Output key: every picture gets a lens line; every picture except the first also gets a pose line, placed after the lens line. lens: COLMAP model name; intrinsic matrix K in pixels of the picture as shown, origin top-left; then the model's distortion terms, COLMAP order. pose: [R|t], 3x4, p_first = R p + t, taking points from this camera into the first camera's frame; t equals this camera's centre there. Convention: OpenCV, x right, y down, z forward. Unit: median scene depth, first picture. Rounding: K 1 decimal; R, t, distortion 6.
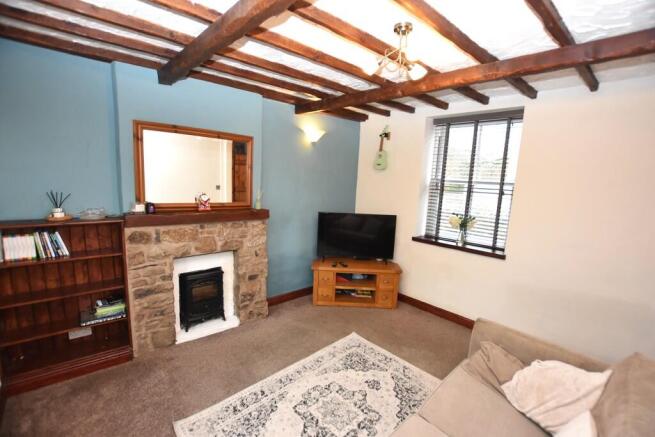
lens RADIAL K [[298.2, 0, 322.8], [0, 298.2, 219.5], [0, 0, 1]] dist [-0.040444, 0.000028]
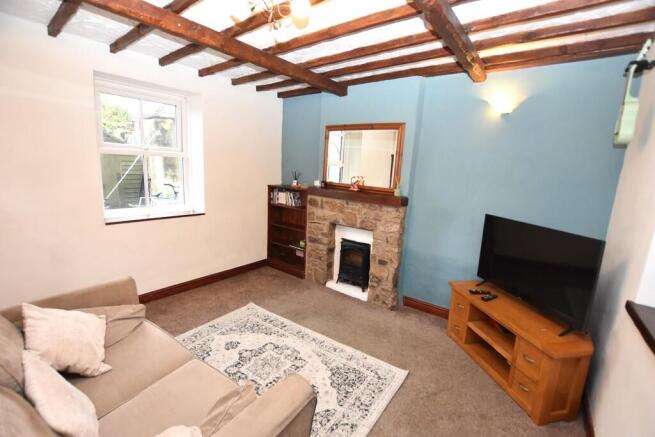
lens RADIAL K [[298.2, 0, 322.8], [0, 298.2, 219.5], [0, 0, 1]] dist [-0.040444, 0.000028]
pose [[0.160372, 0.134712, -0.977821, 0.836505], [-0.180257, 0.977981, 0.105170, -0.021907], [0.970458, 0.159393, 0.181124, 0.708962]]
